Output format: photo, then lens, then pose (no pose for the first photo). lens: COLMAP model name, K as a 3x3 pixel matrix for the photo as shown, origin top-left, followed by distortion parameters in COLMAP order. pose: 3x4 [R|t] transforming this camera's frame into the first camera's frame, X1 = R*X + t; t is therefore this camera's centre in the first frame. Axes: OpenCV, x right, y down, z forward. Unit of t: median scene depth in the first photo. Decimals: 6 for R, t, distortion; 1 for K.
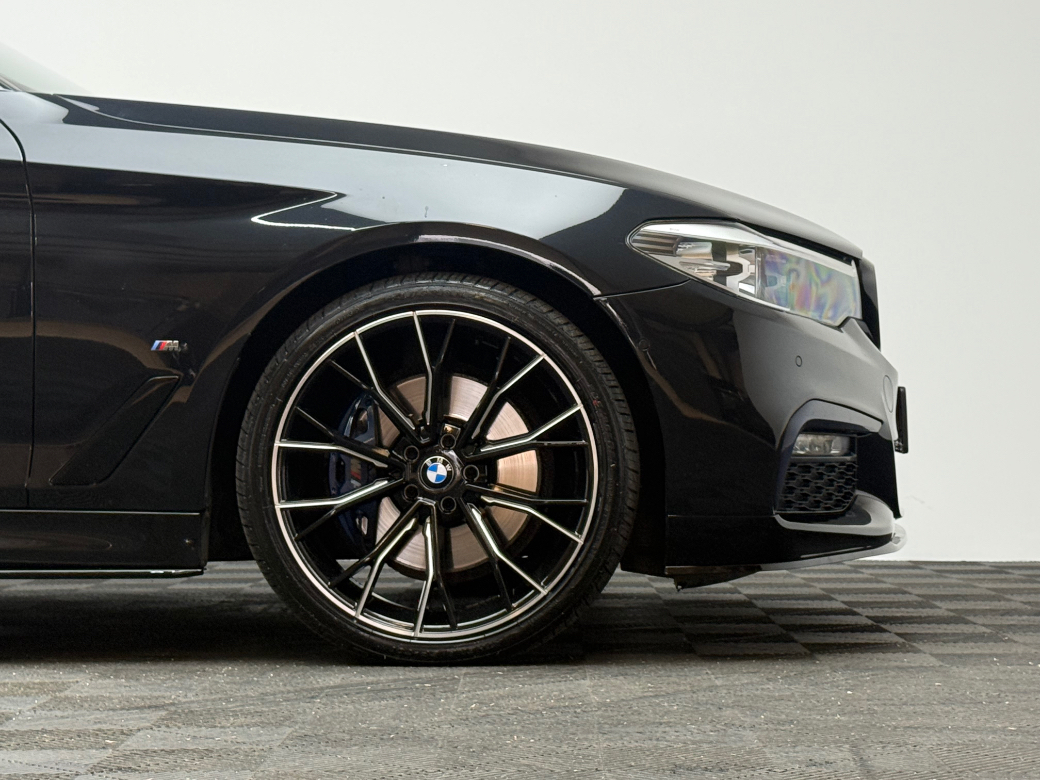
lens RADIAL K [[2301.9, 0, 520.0], [0, 2301.9, 390.0], [0, 0, 1]] dist [0.056995, 0.375859]
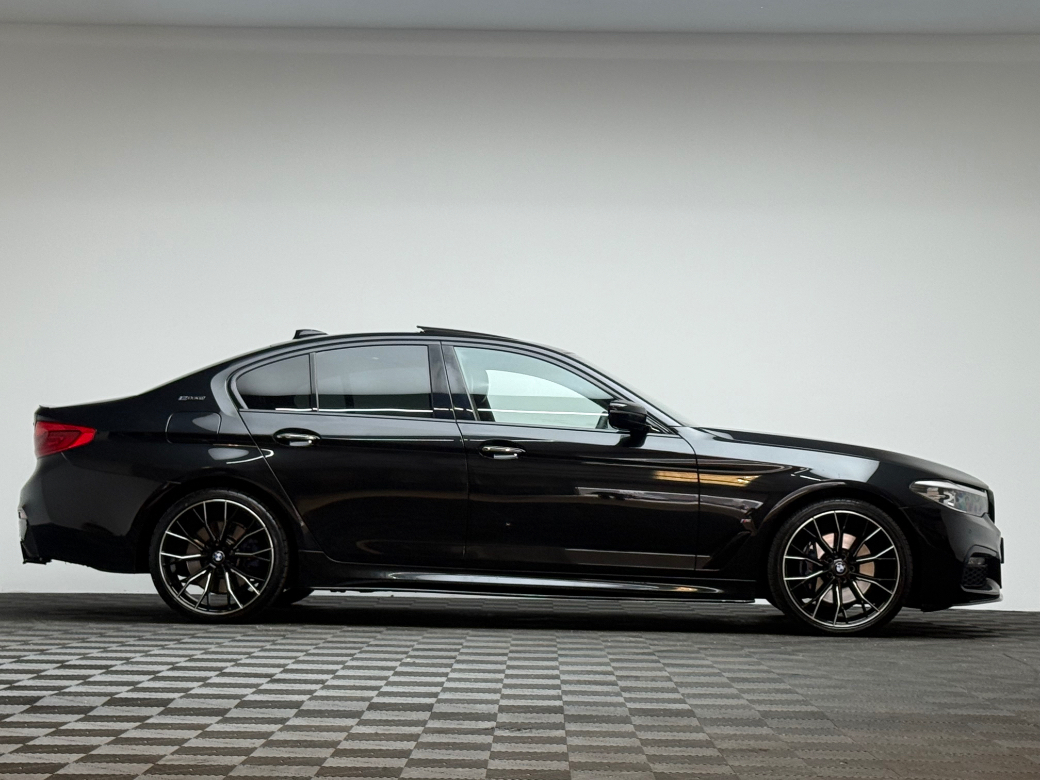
lens RADIAL K [[2301.9, 0, 520.0], [0, 2301.9, 390.0], [0, 0, 1]] dist [0.056995, 0.375859]
pose [[0.999765, 0.021472, -0.002828, -0.416152], [-0.021538, 0.999436, -0.025757, -0.099023], [0.002273, 0.025812, 0.999664, -1.787456]]
